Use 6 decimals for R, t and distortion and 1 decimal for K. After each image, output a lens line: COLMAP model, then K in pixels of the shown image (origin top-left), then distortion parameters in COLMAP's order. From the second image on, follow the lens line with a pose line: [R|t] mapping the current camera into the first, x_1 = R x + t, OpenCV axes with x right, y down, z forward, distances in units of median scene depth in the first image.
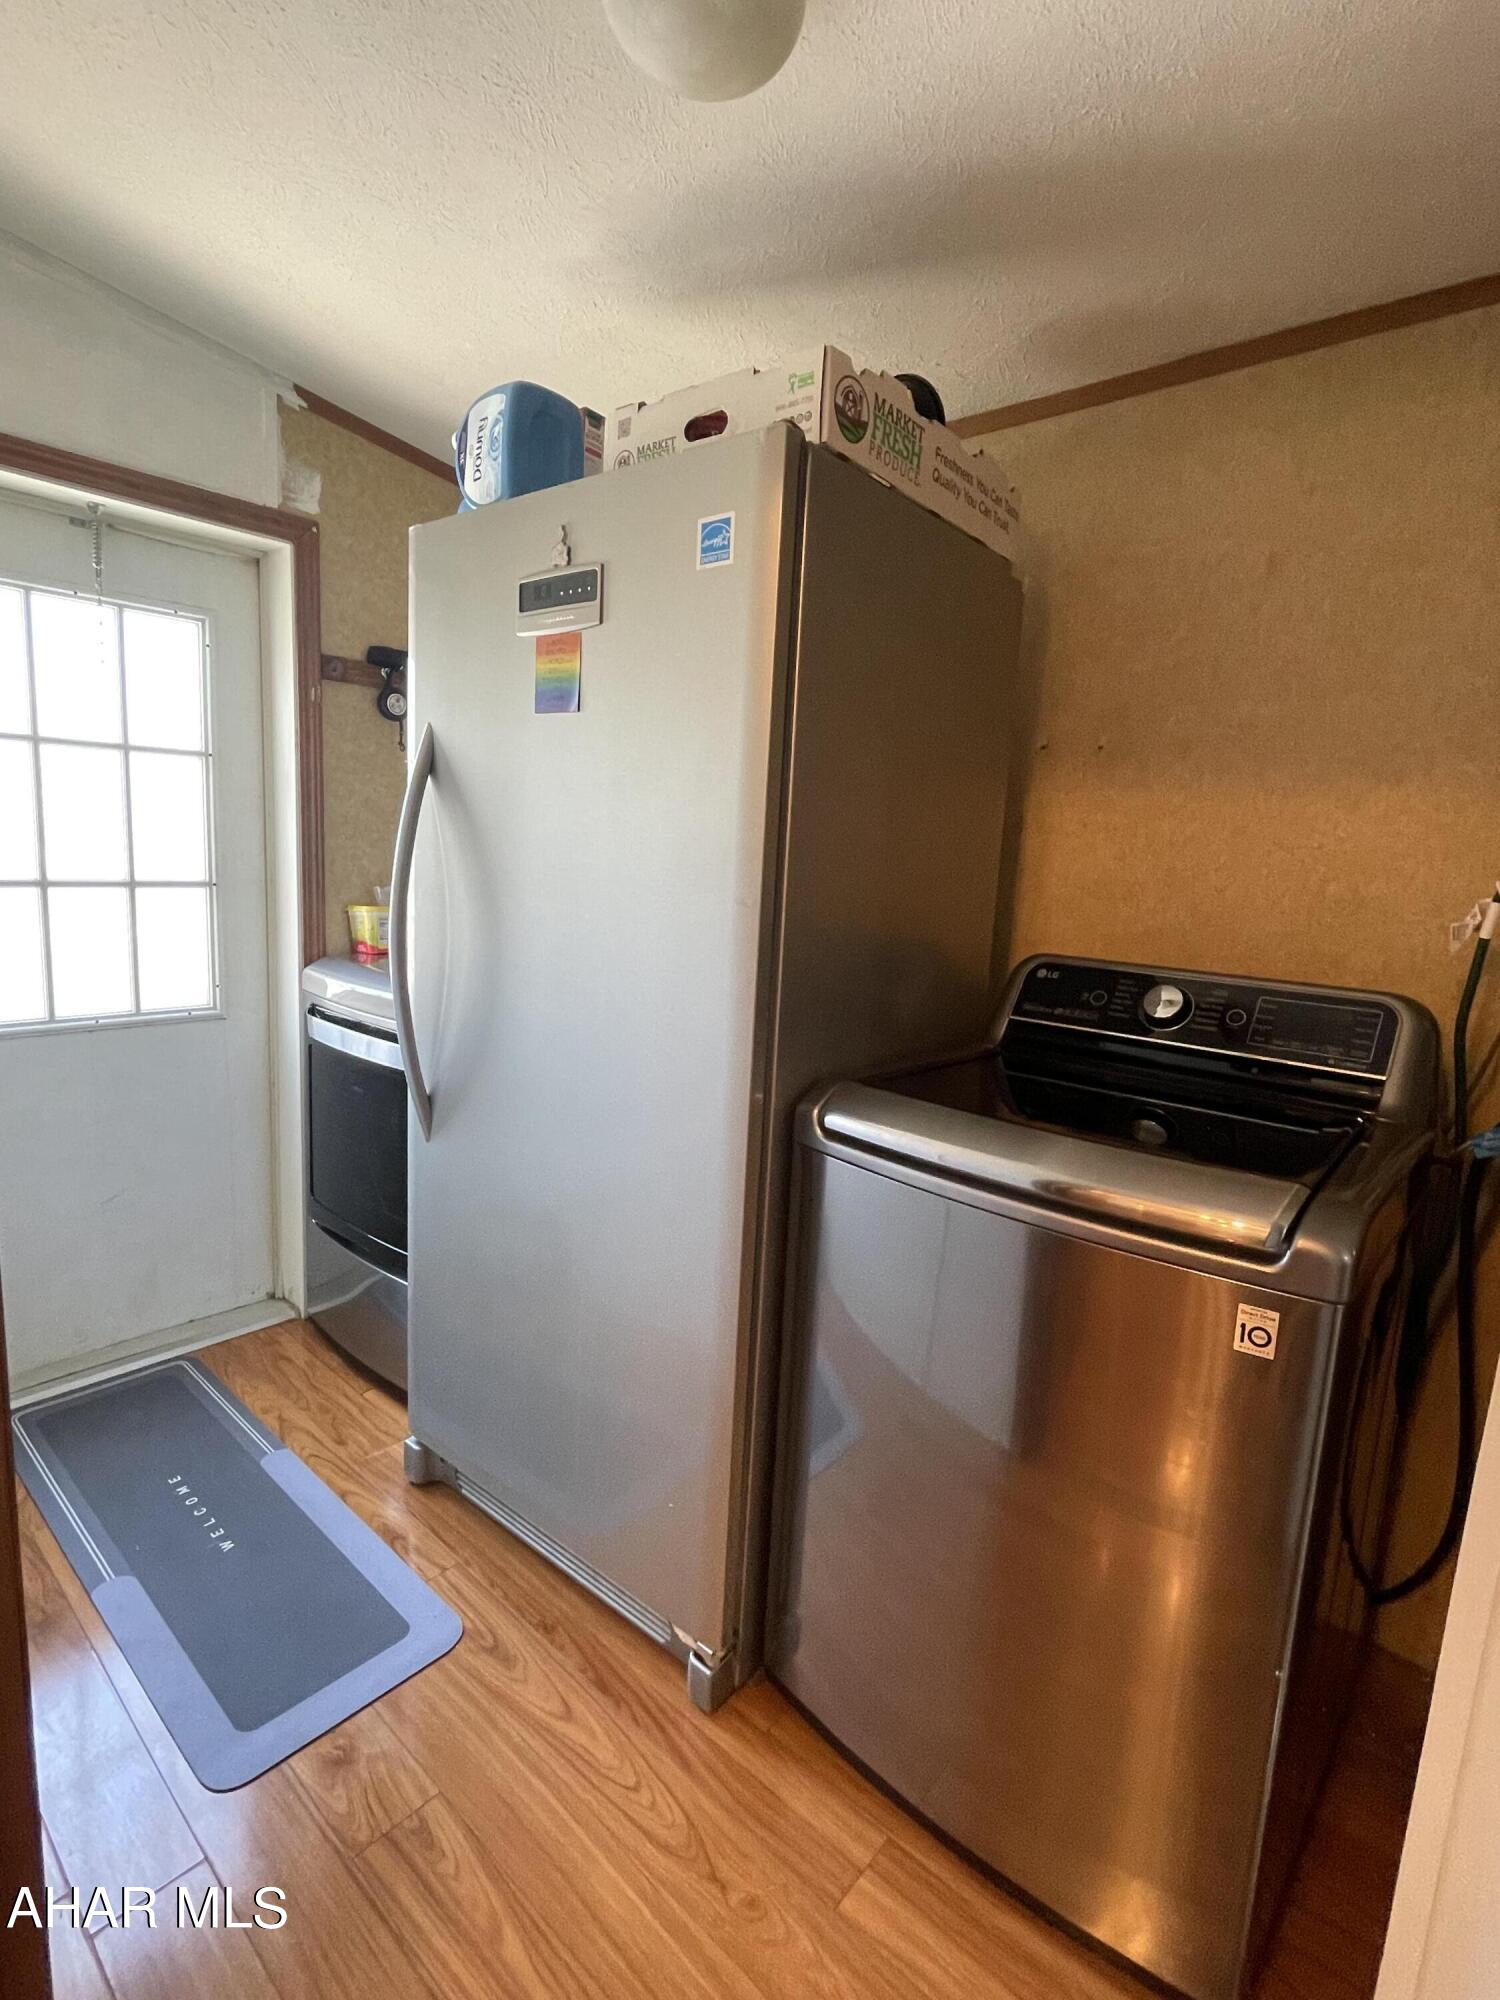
lens RADIAL K [[981.2, 0, 746.0], [0, 981.2, 994.3], [0, 0, 1]] dist [-0.001601, -0.000377]
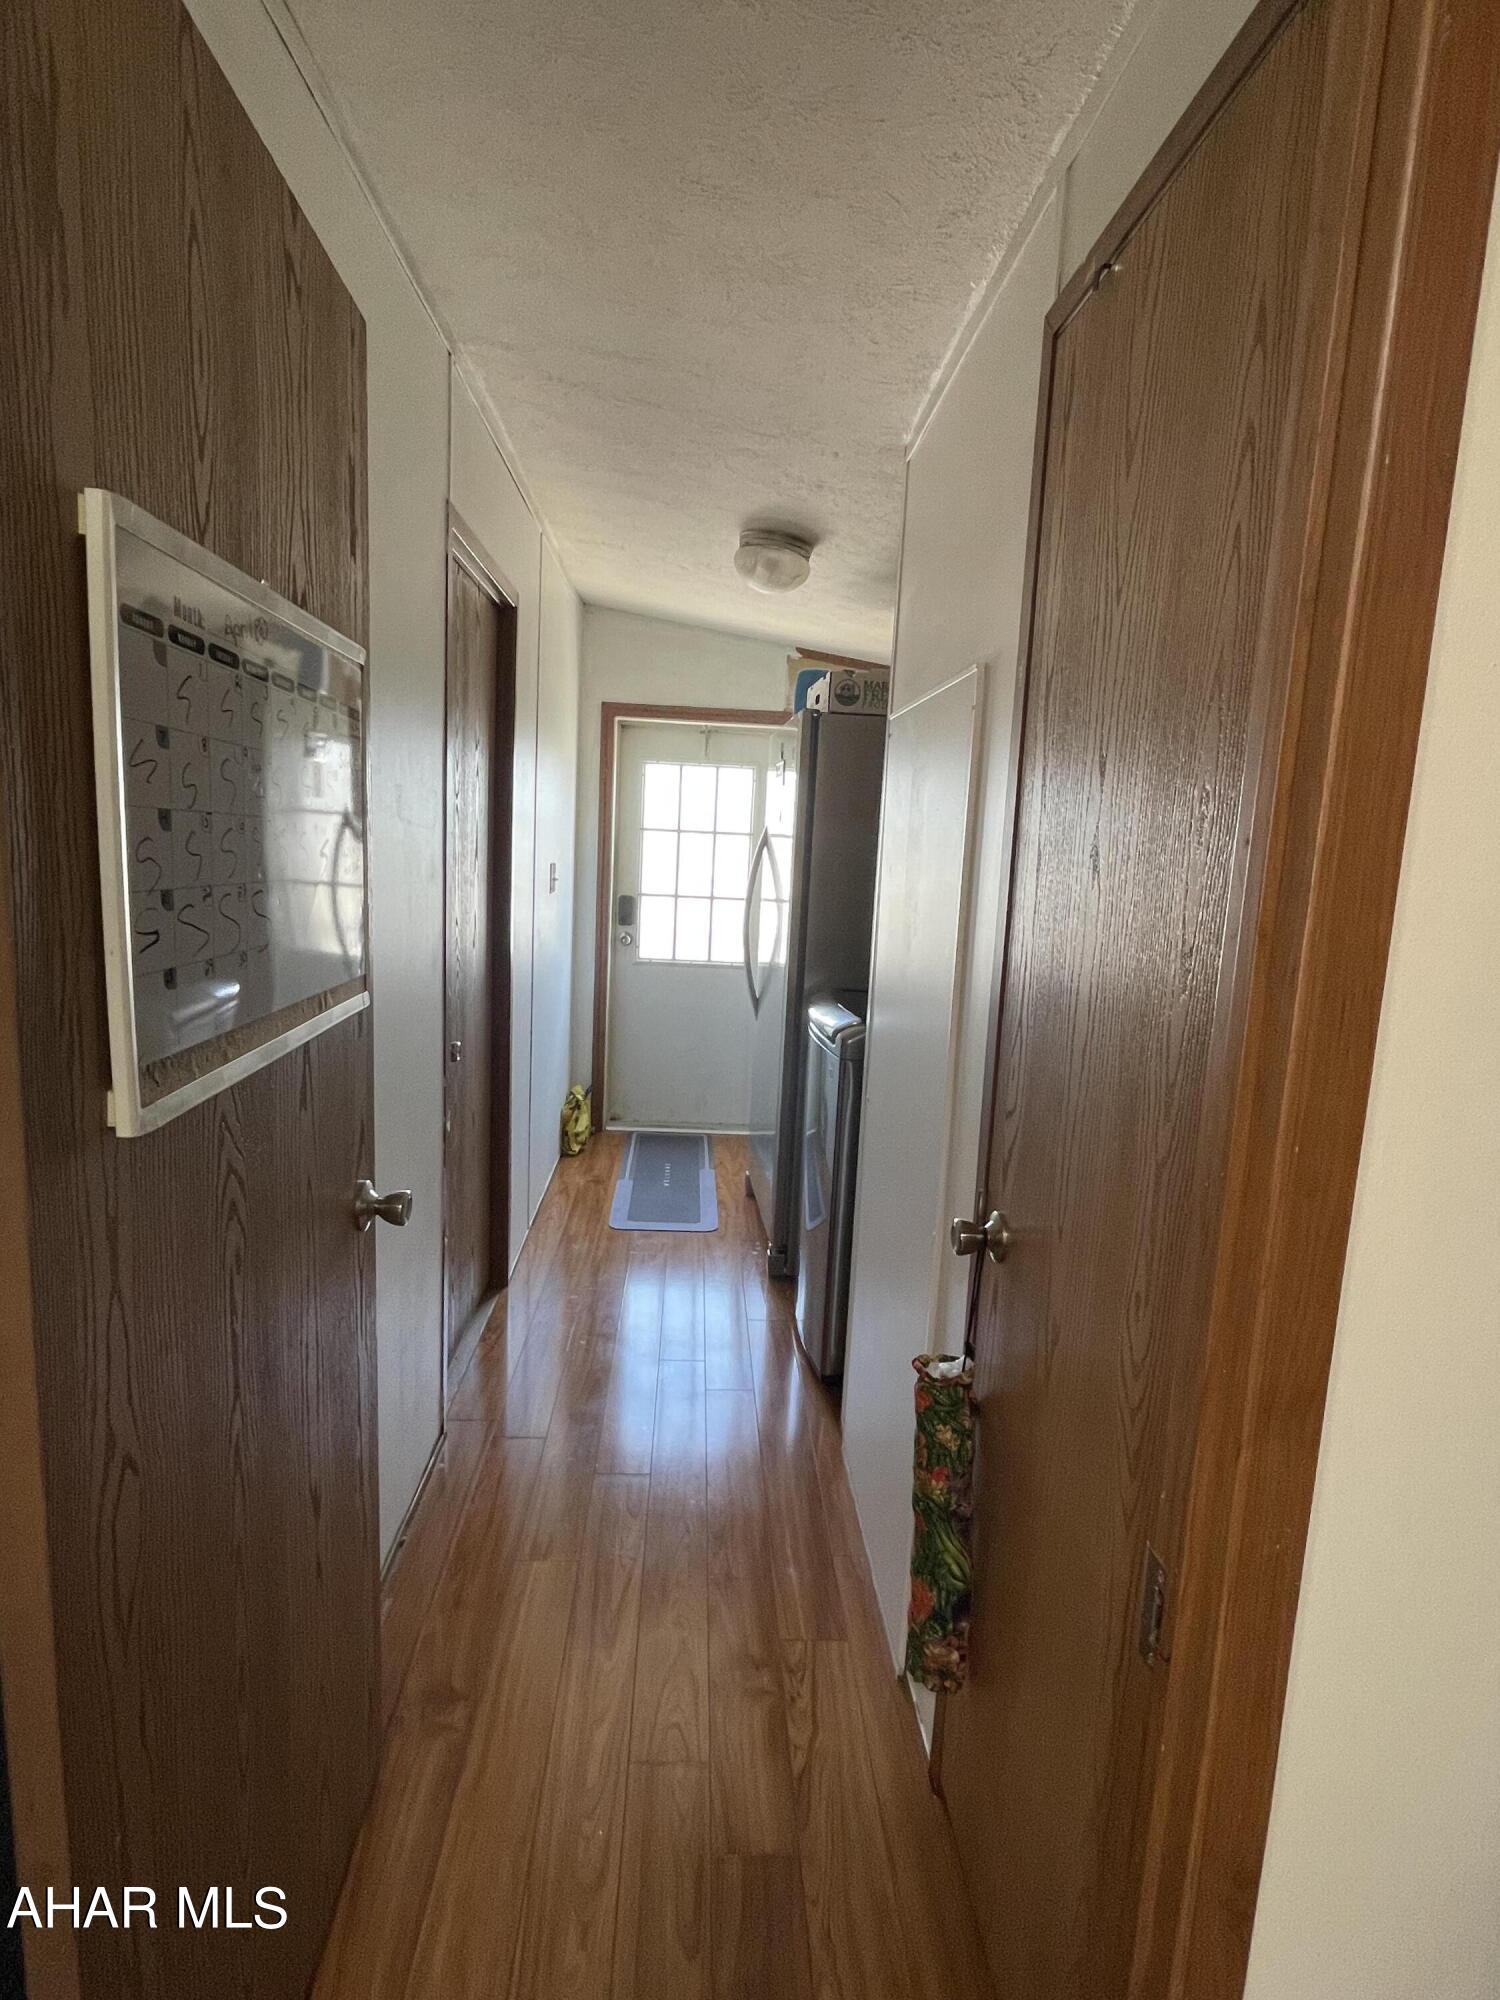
lens RADIAL K [[981.2, 0, 746.0], [0, 981.2, 994.3], [0, 0, 1]] dist [-0.001601, -0.000377]
pose [[0.712485, 0.093671, -0.695407, 0.952852], [-0.123236, 0.992350, 0.007407, 0.070038], [0.690781, 0.080422, 0.718578, -0.452392]]
